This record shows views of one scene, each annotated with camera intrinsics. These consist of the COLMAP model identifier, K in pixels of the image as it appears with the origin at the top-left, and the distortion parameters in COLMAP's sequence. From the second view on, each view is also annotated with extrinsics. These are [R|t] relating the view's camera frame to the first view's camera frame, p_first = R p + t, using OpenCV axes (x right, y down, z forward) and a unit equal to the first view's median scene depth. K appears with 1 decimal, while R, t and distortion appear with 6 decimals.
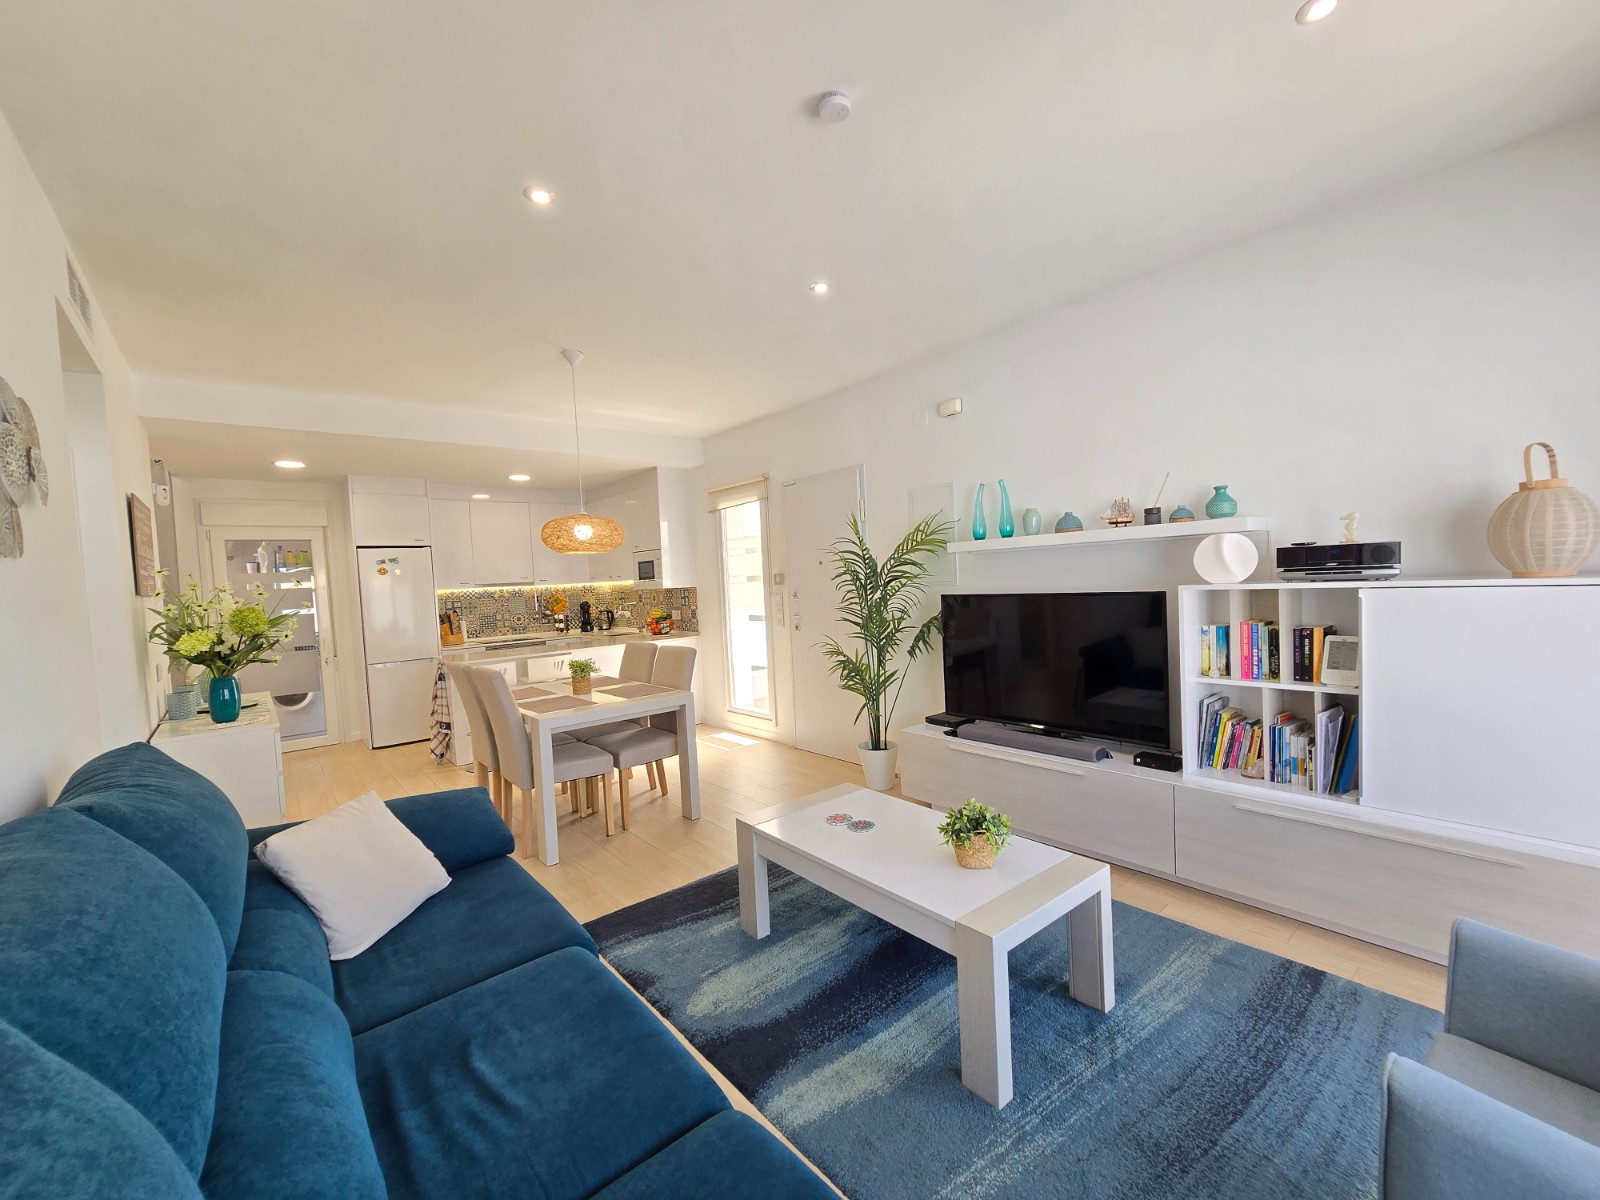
lens RADIAL K [[656.1, 0, 798.1], [0, 656.1, 607.3], [0, 0, 1]] dist [-0.000673, -0.000352]
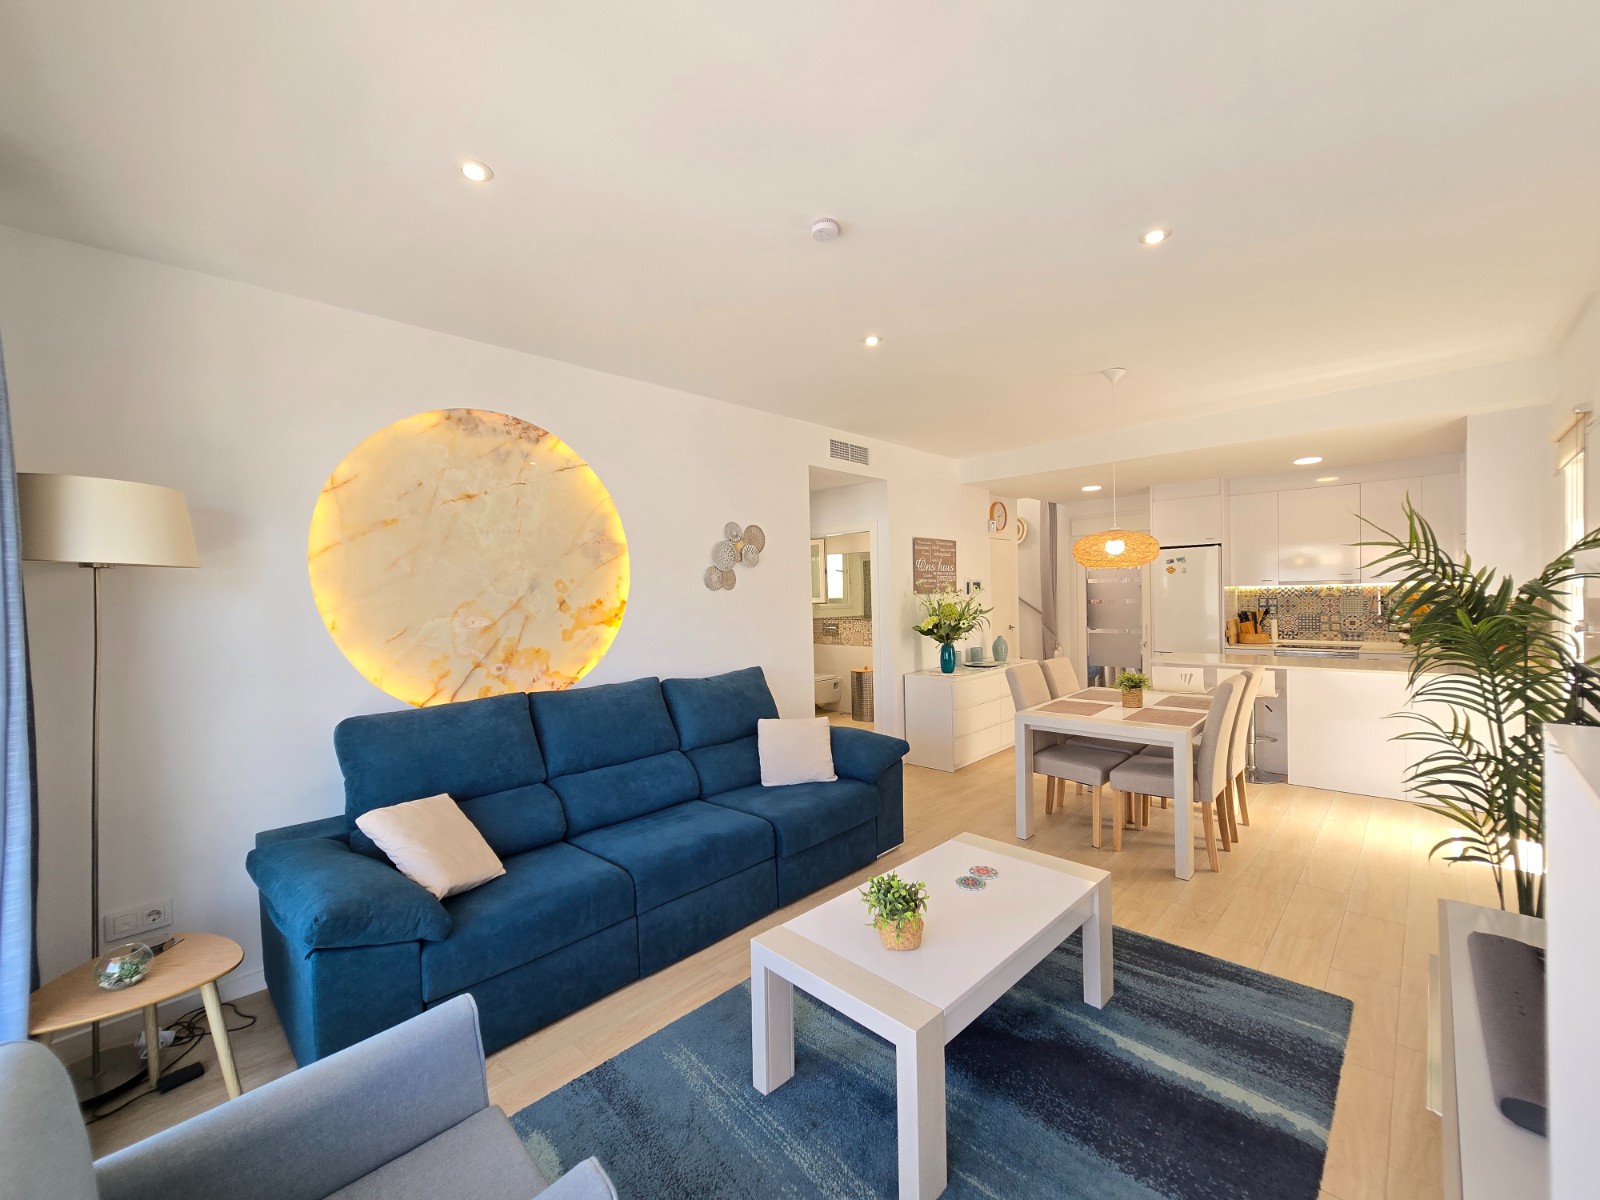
lens RADIAL K [[653.4, 0, 799.0], [0, 653.4, 608.8], [0, 0, 1]] dist [-0.004206, -0.000343]
pose [[0.107561, 0.069773, -0.991747, 0.373545], [-0.024082, 0.997425, 0.067560, -0.045773], [0.993907, 0.016616, 0.108964, 0.246010]]
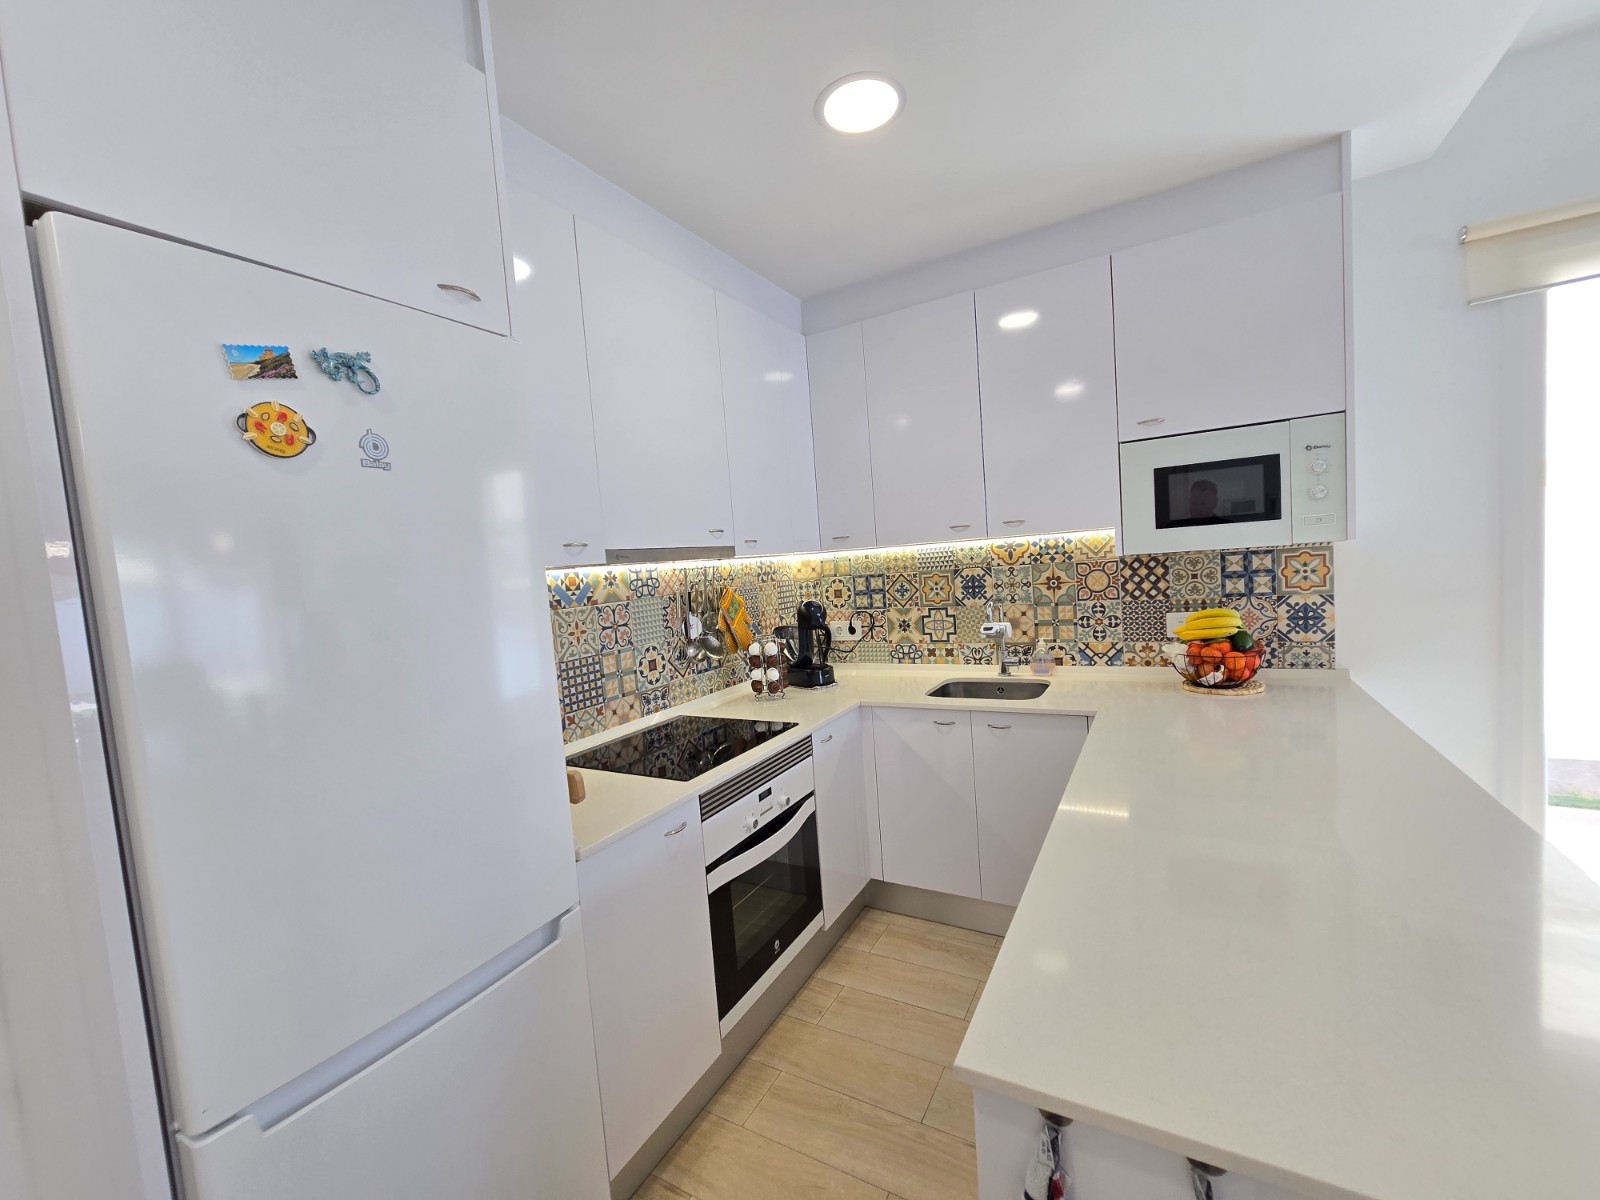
lens RADIAL K [[653.4, 0, 799.0], [0, 653.4, 608.8], [0, 0, 1]] dist [-0.004206, -0.000343]
pose [[0.935906, -0.048267, 0.348929, -0.549682], [0.046673, 0.998826, 0.012978, -0.012592], [-0.349145, 0.004139, 0.937059, 0.788934]]
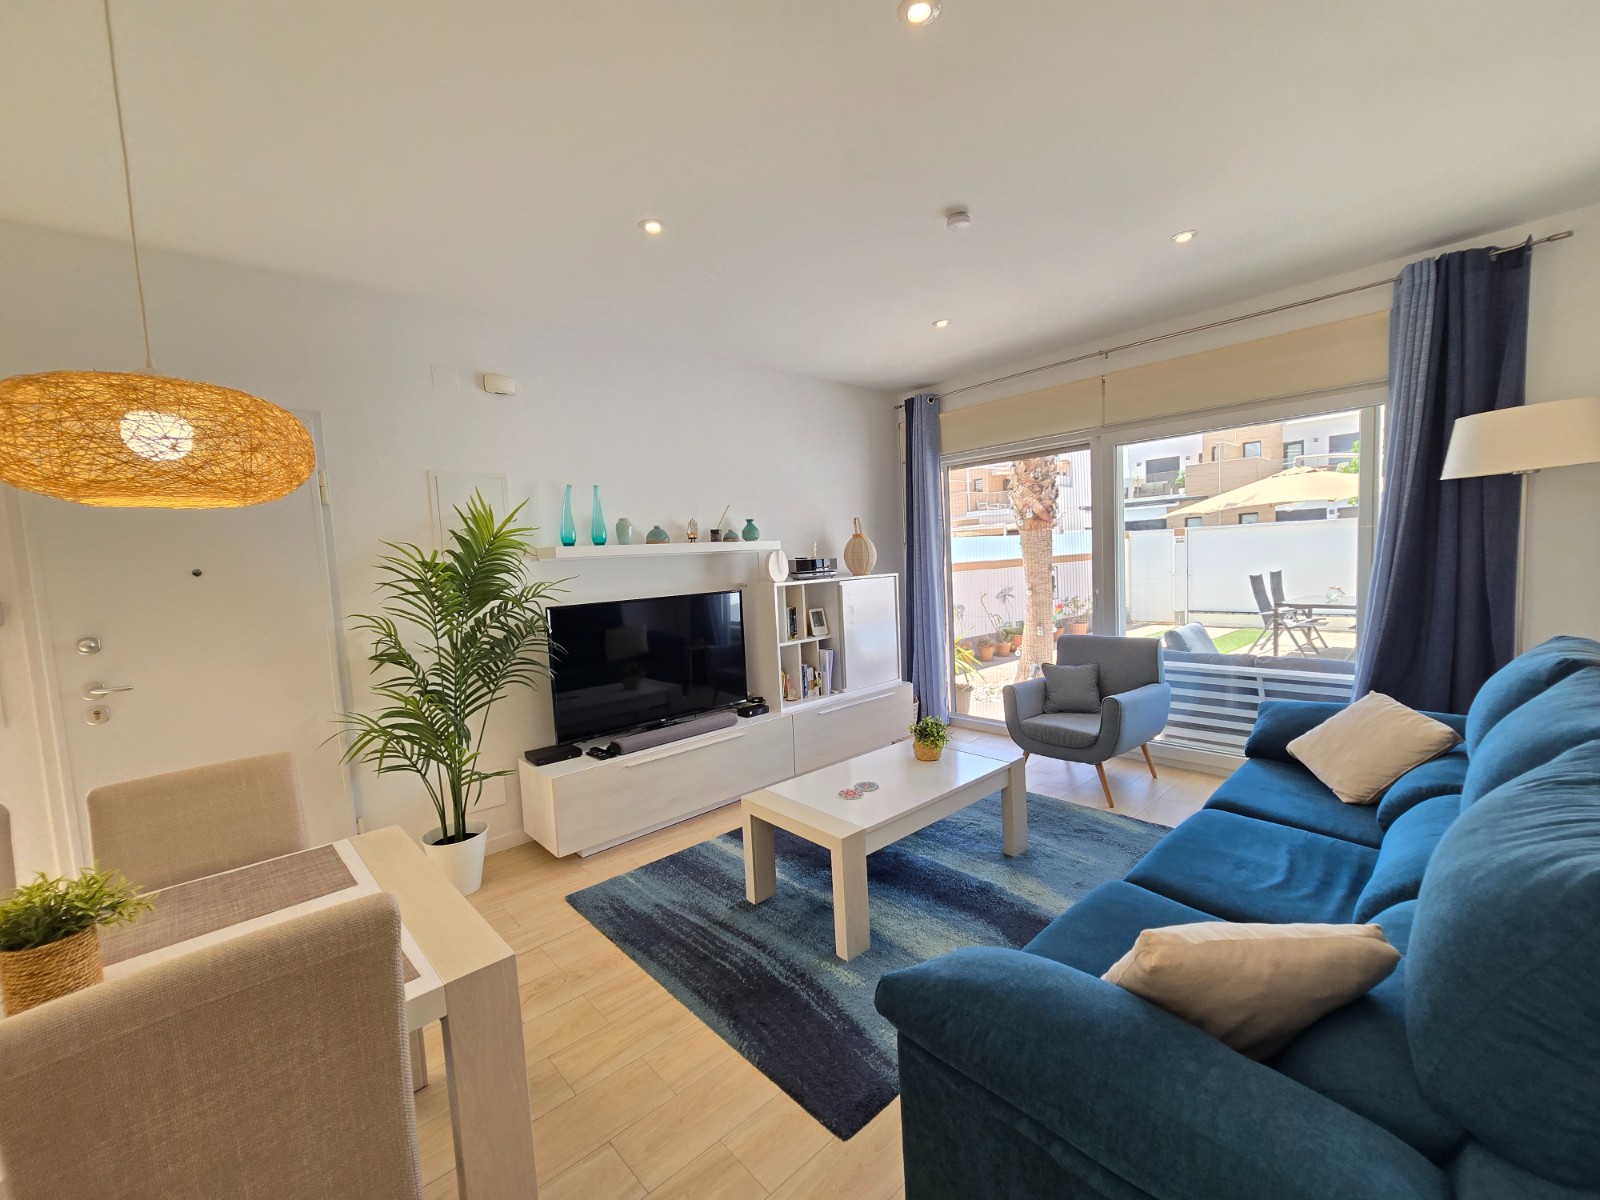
lens RADIAL K [[656.1, 0, 798.1], [0, 656.1, 607.3], [0, 0, 1]] dist [-0.000673, -0.000352]
pose [[-0.043019, -0.025756, 0.998742, -0.391712], [0.097741, 0.994764, 0.029864, -0.007960], [-0.994282, 0.098903, -0.040277, 0.432894]]
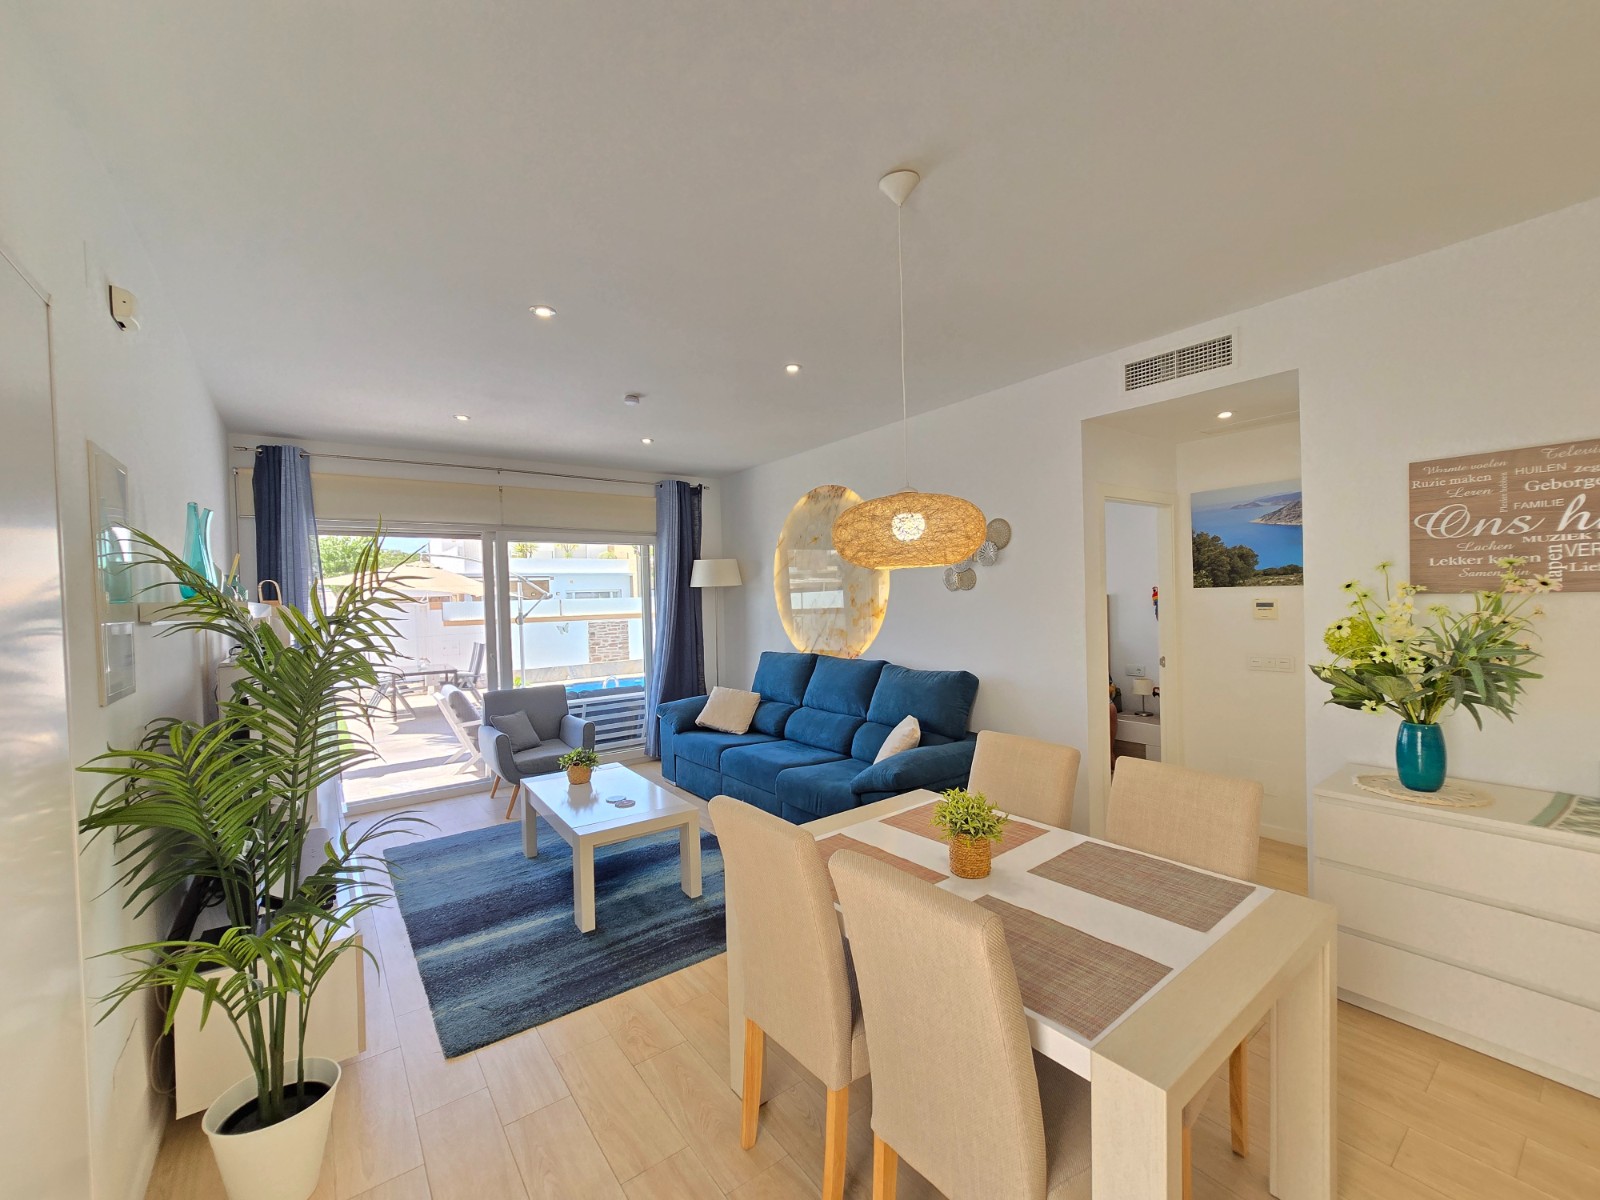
lens RADIAL K [[653.4, 0, 799.0], [0, 653.4, 608.8], [0, 0, 1]] dist [-0.004206, -0.000343]
pose [[-0.995671, 0.076607, 0.052633, -0.158162], [0.079774, 0.994947, 0.060962, -0.053366], [-0.047697, 0.064897, -0.996751, 0.913690]]
